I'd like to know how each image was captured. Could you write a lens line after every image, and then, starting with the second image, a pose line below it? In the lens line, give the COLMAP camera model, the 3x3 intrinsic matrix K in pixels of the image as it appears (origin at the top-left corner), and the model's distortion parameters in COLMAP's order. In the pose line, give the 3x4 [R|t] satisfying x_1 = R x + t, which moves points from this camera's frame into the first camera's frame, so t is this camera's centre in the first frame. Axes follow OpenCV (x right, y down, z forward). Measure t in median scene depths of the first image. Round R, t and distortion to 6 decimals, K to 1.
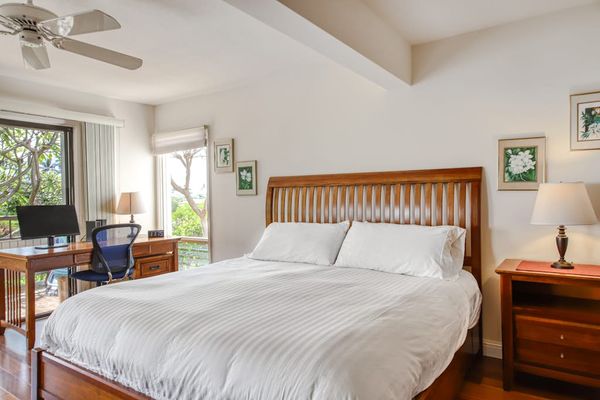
lens RADIAL K [[386.9, 0, 299.7], [0, 386.9, 201.3], [0, 0, 1]] dist [0.009907, 0.001350]
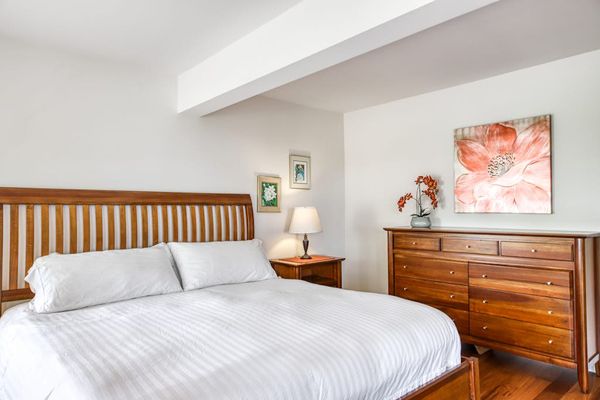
lens RADIAL K [[386.9, 0, 299.2], [0, 386.9, 202.5], [0, 0, 1]] dist [0.009907, 0.001350]
pose [[0.244933, 0.037161, 0.968828, -0.832200], [0.017270, 0.998939, -0.042682, -0.000088], [-0.969386, 0.027186, 0.244032, 0.541833]]
